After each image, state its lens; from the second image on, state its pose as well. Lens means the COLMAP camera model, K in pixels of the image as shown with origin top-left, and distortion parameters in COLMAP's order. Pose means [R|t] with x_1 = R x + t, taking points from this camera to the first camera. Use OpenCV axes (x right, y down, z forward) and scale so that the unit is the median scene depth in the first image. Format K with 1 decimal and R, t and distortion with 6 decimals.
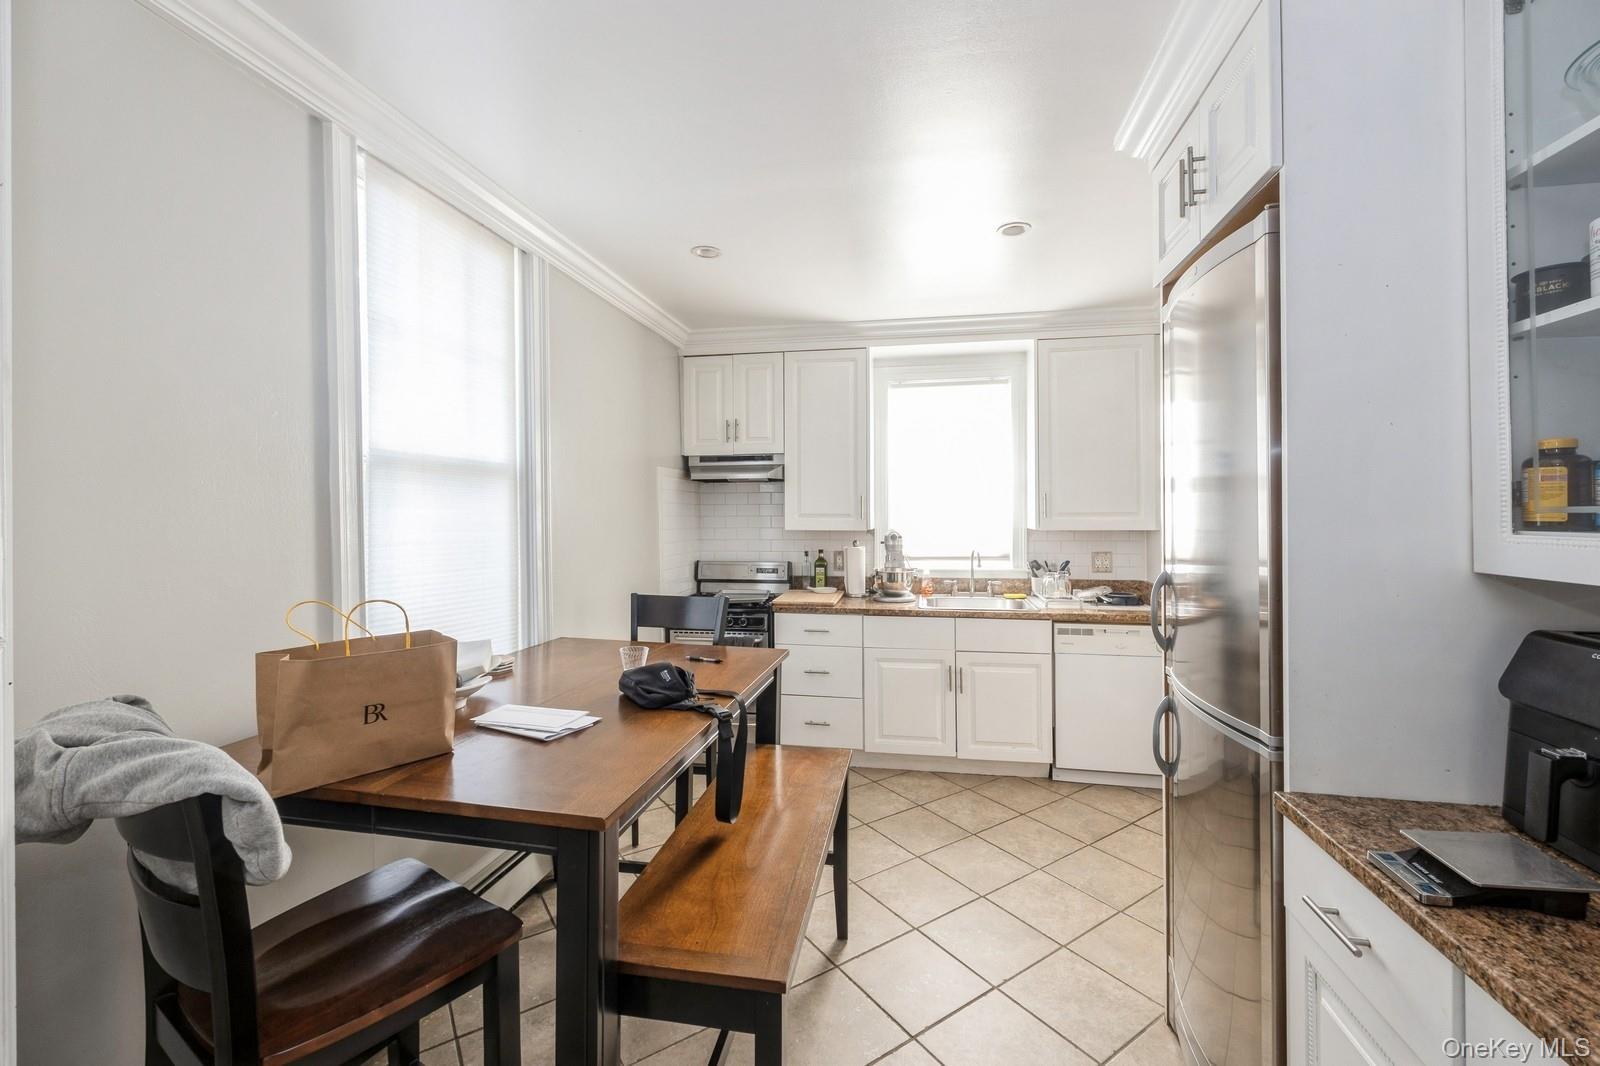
lens RADIAL K [[669.2, 0, 802.6], [0, 669.2, 516.5], [0, 0, 1]] dist [0.002185, -0.000691]
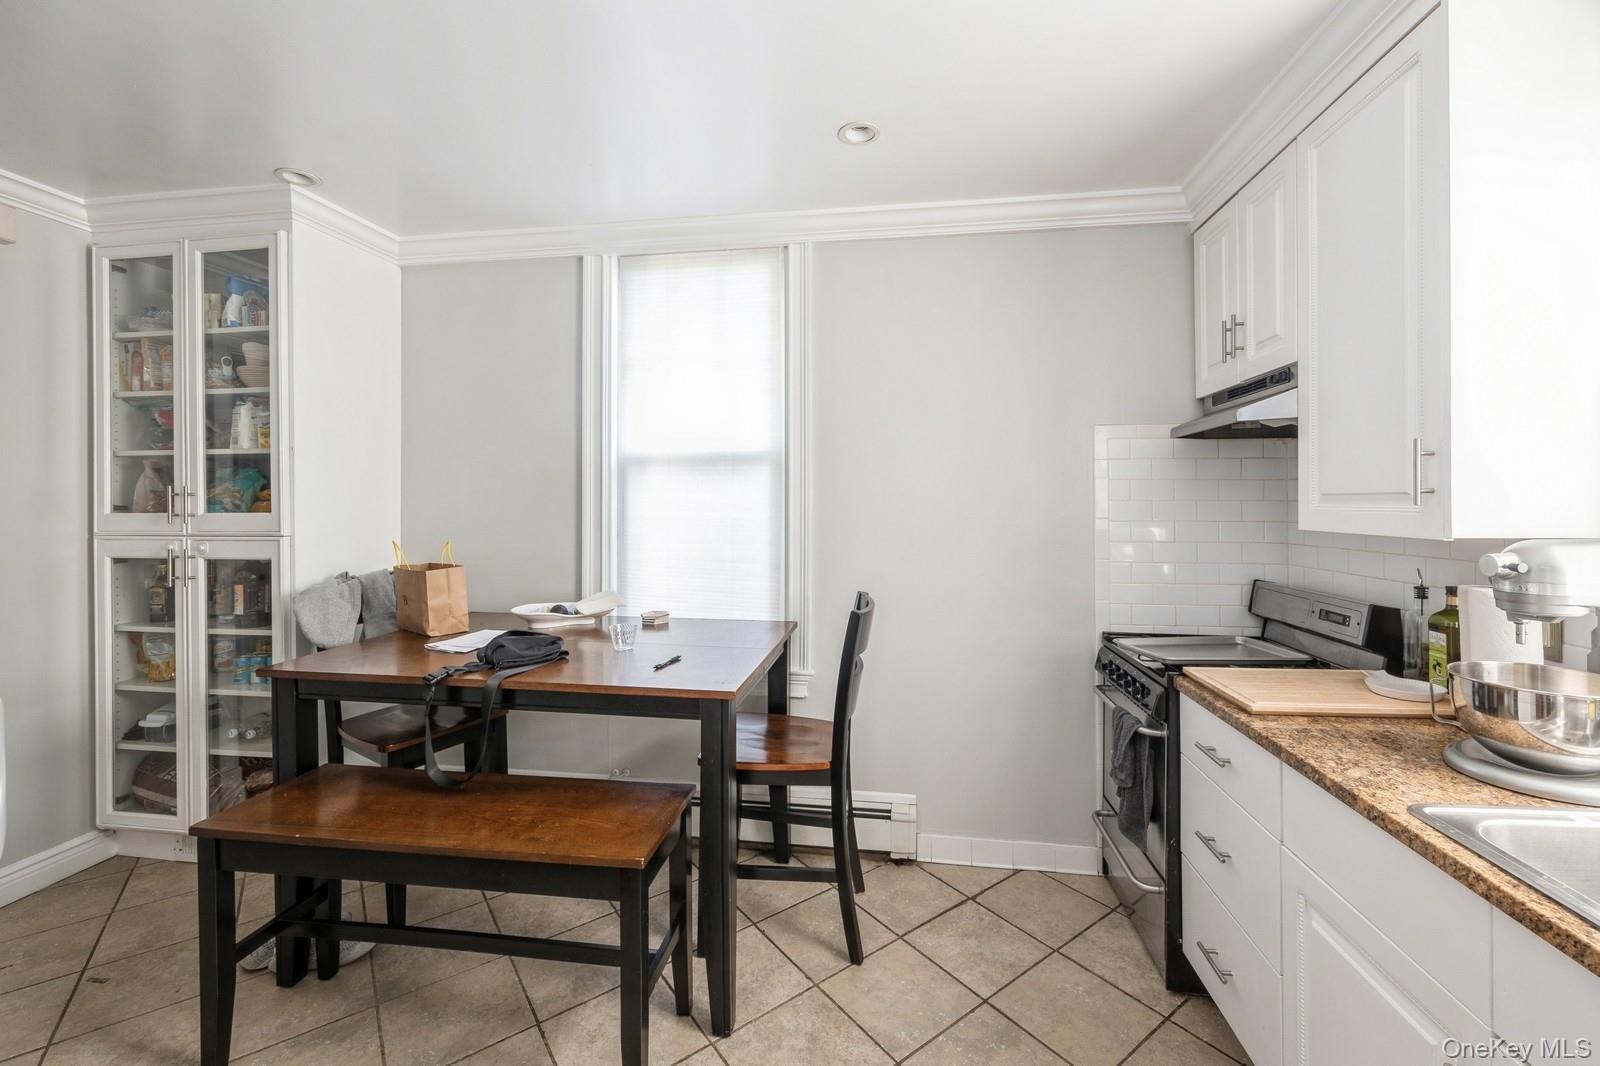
lens RADIAL K [[669.2, 0, 807.7], [0, 669.2, 504.5], [0, 0, 1]] dist [0.002185, -0.000691]
pose [[0.055159, 0.004177, -0.998469, 0.637748], [-0.004729, 0.999981, 0.003922, 0.004298], [0.998466, 0.004505, 0.055178, 0.992611]]
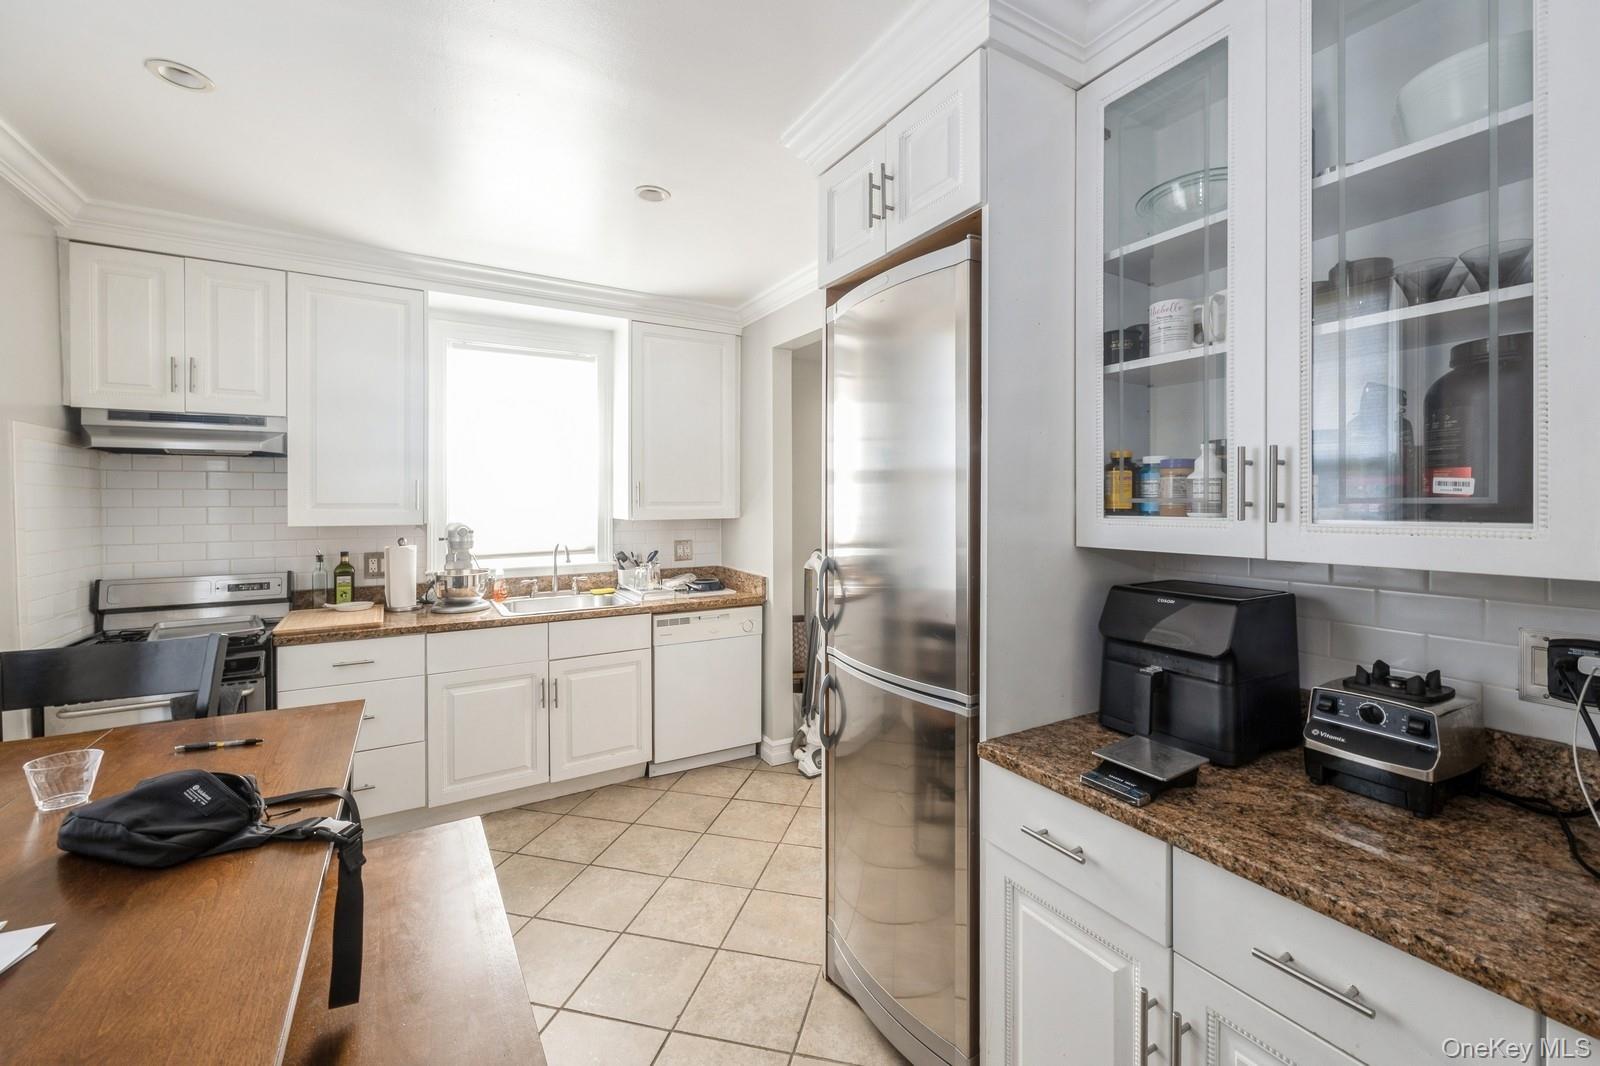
lens RADIAL K [[669.2, 0, 827.9], [0, 669.2, 506.8], [0, 0, 1]] dist [0.002185, -0.000691]
pose [[0.735996, -0.004914, 0.676968, -0.130172], [0.003437, 0.999988, 0.003522, -0.001661], [-0.676977, -0.000266, 0.736004, 0.156332]]
